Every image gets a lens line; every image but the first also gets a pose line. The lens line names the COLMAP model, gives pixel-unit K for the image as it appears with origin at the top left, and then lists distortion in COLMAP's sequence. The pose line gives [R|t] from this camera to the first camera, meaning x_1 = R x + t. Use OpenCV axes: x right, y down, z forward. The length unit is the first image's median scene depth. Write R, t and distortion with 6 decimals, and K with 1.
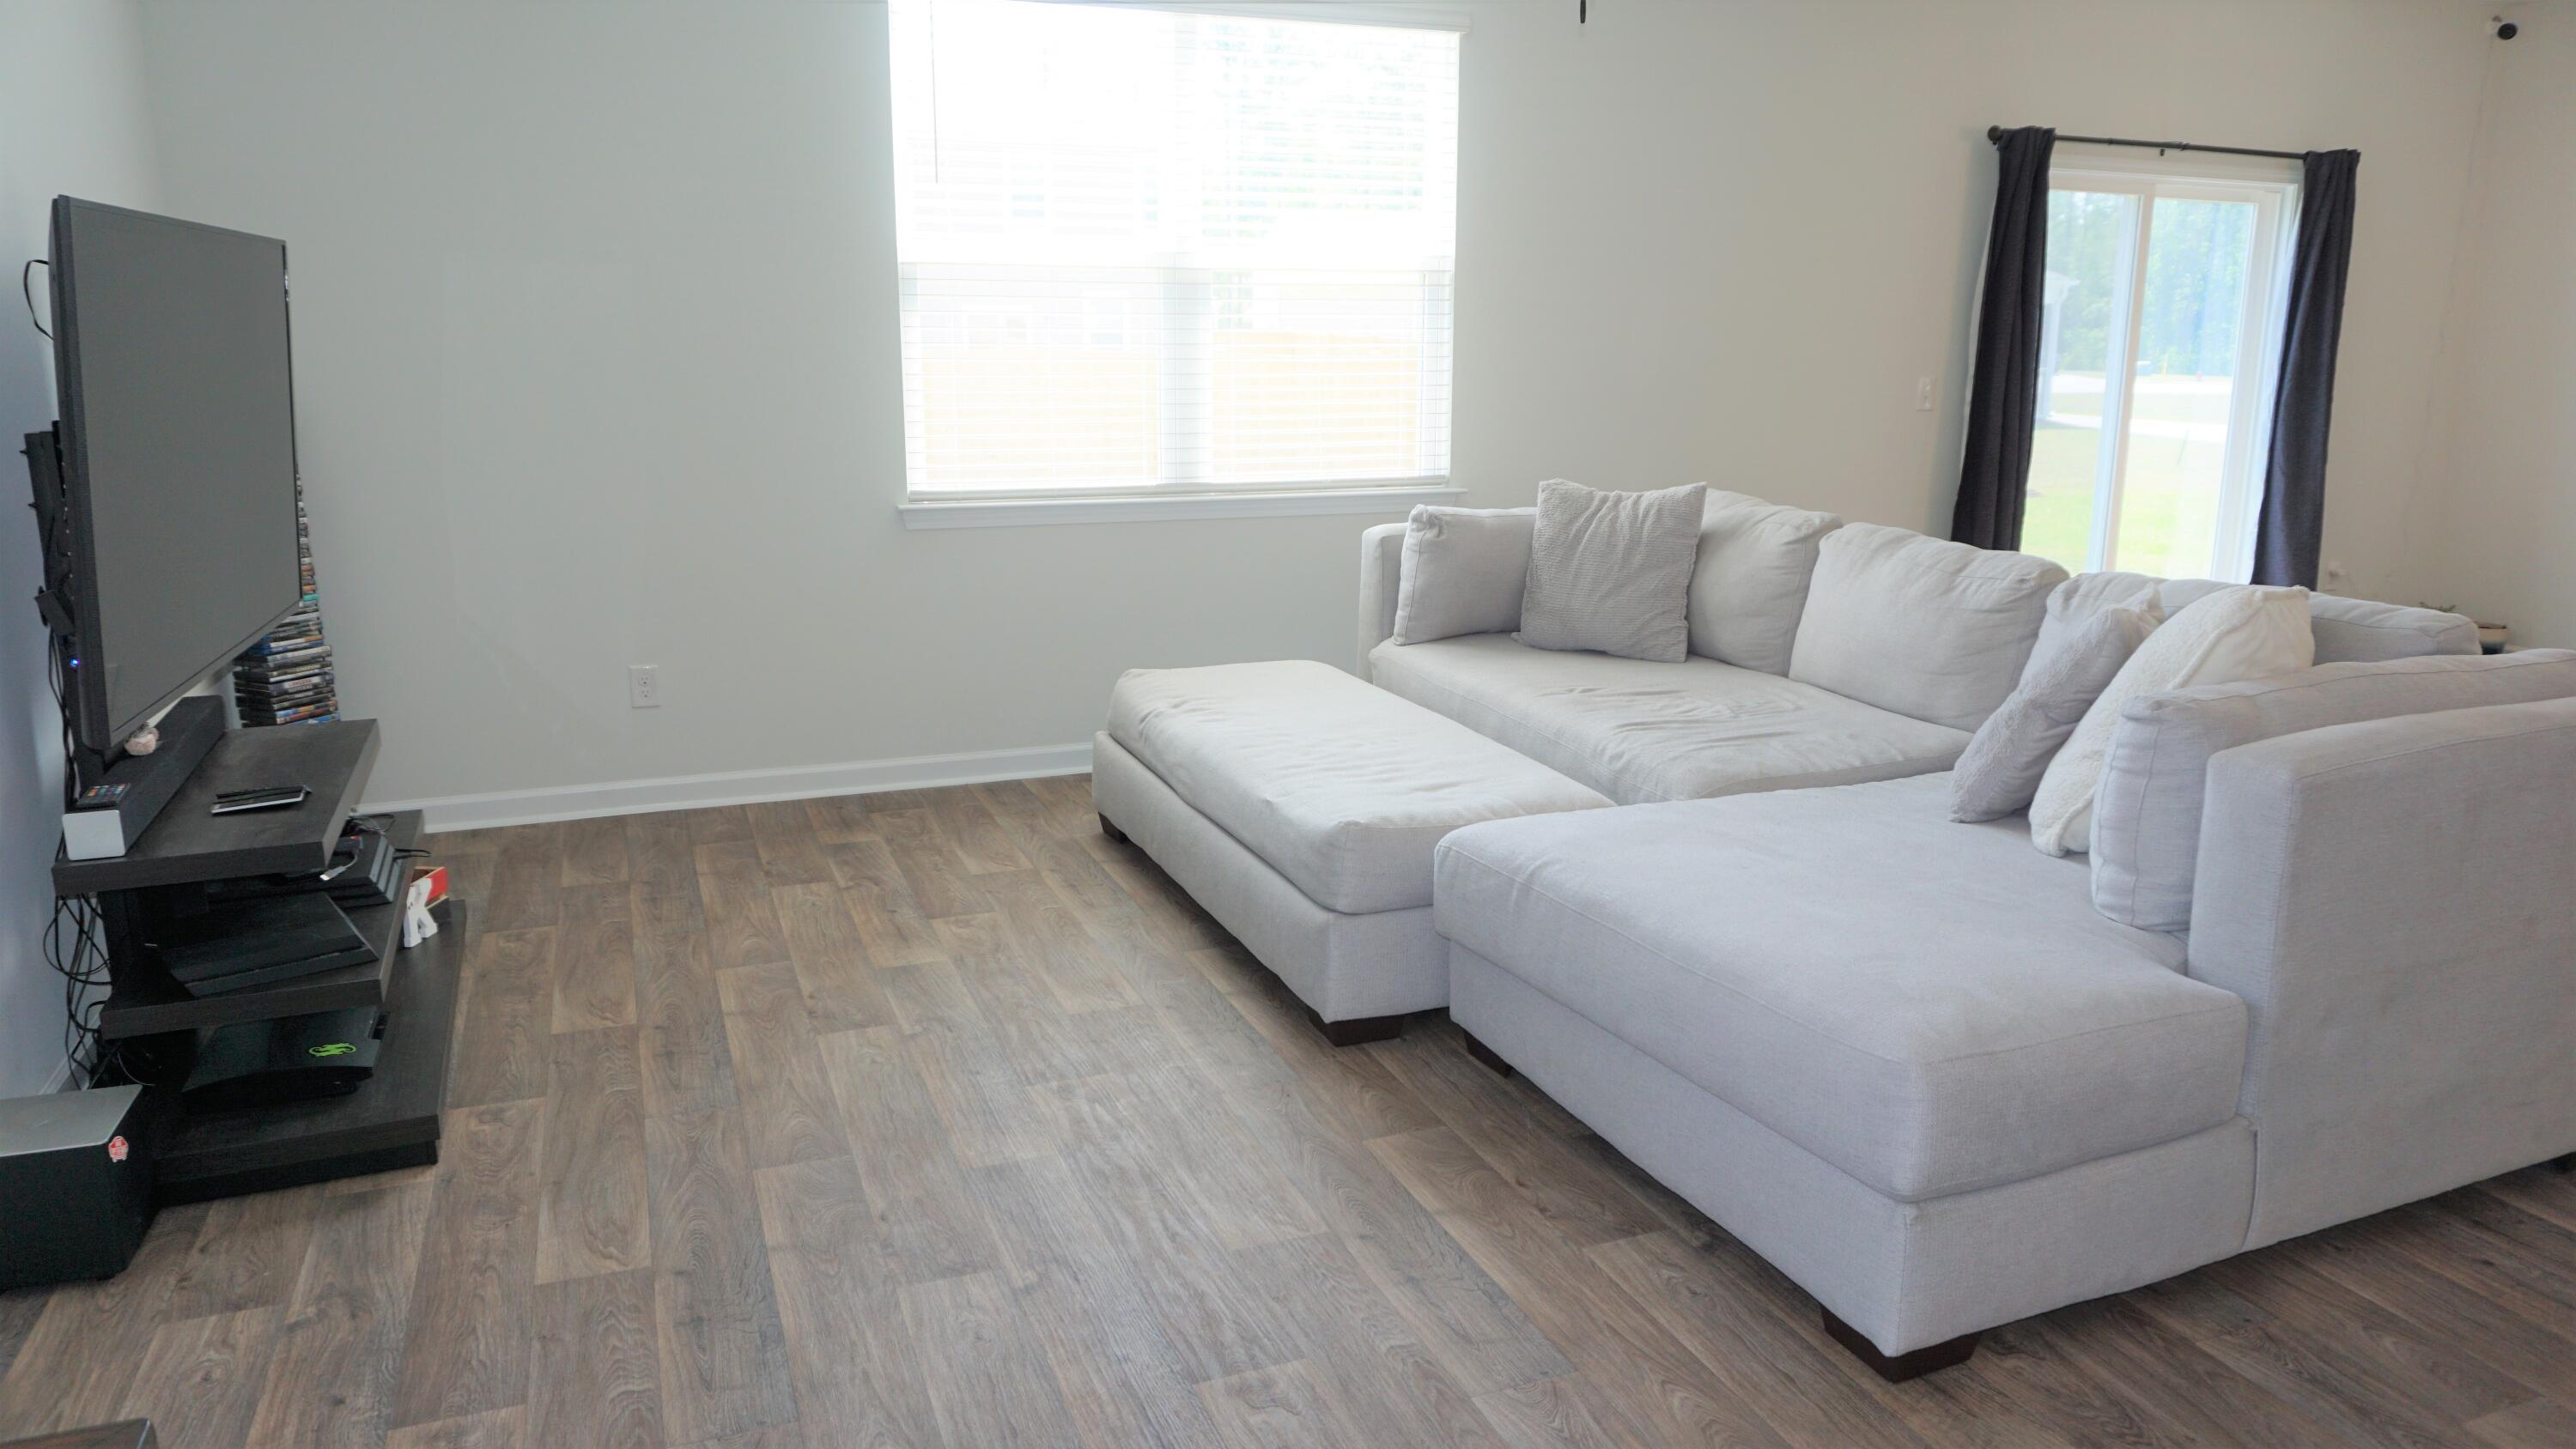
lens RADIAL K [[1743.0, 0, 1288.0], [0, 1743.0, 724.5], [0, 0, 1]] dist [-0.039991, 0.041255]
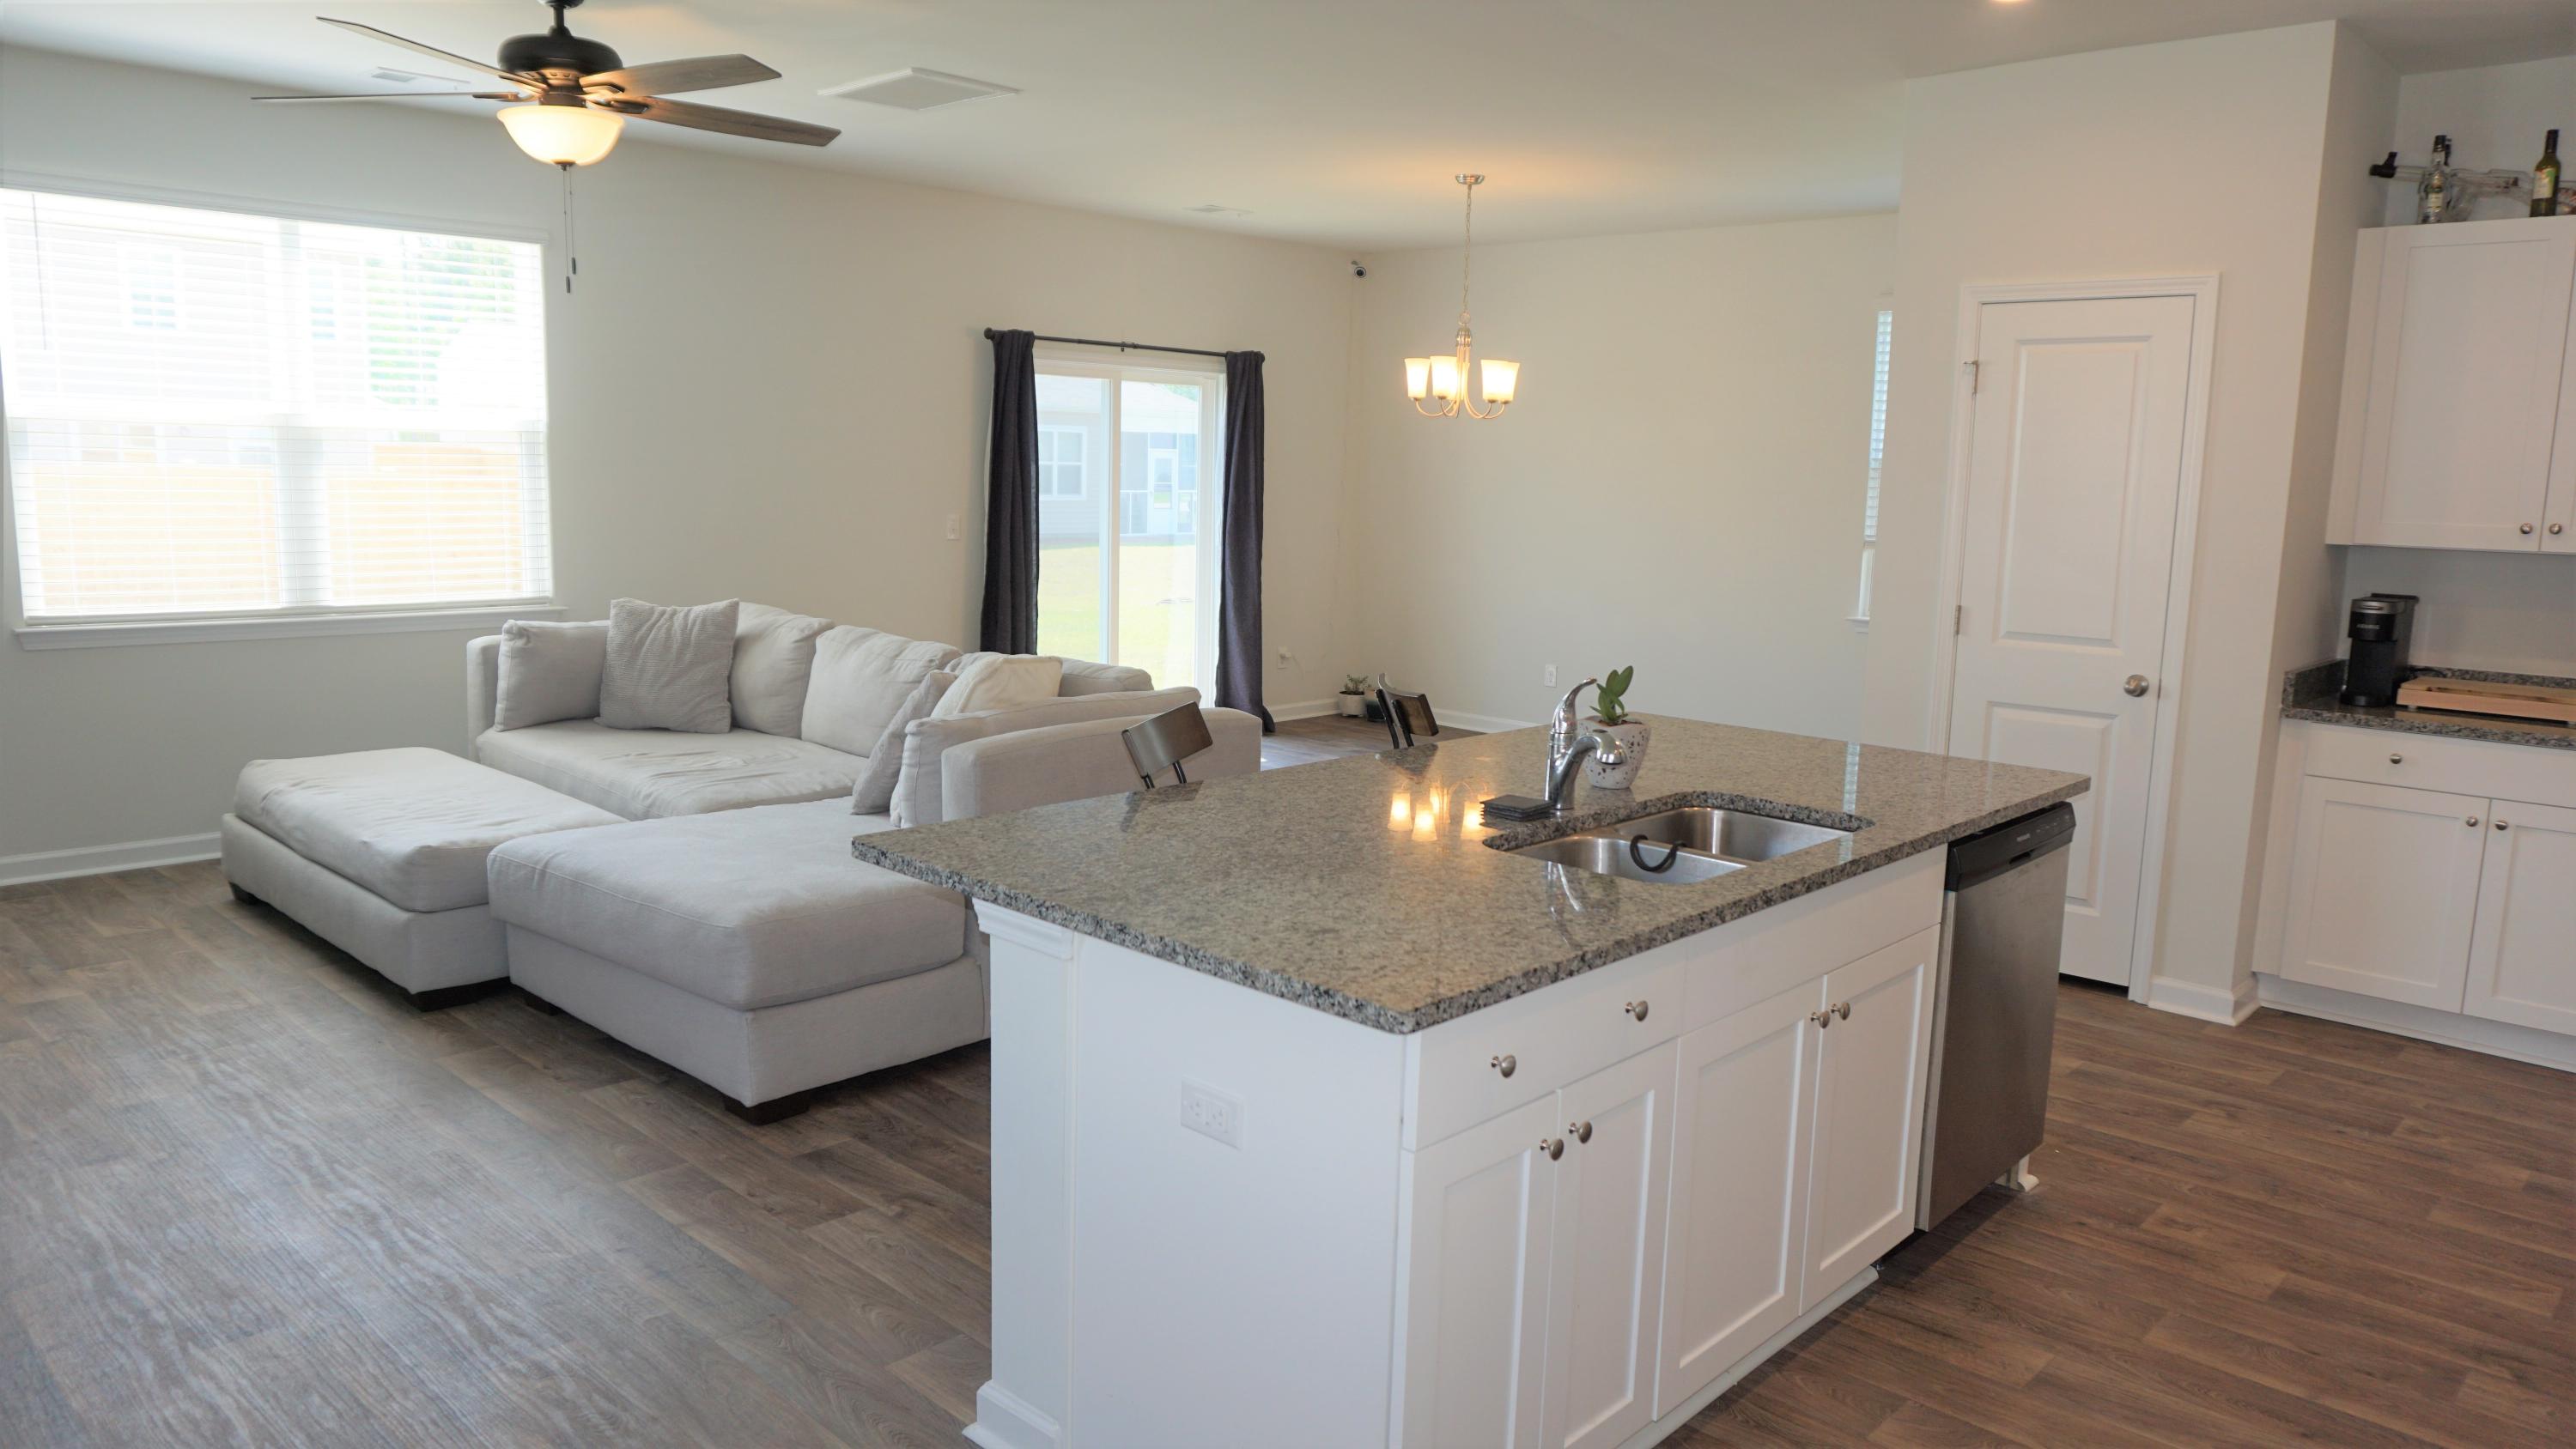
lens RADIAL K [[1743.0, 0, 1288.0], [0, 1743.0, 724.5], [0, 0, 1]] dist [-0.039991, 0.041255]
pose [[0.909506, -0.045396, 0.413204, 0.072559], [0.071934, 0.996211, -0.048887, 0.057320], [-0.409419, 0.074186, 0.909325, -0.412797]]
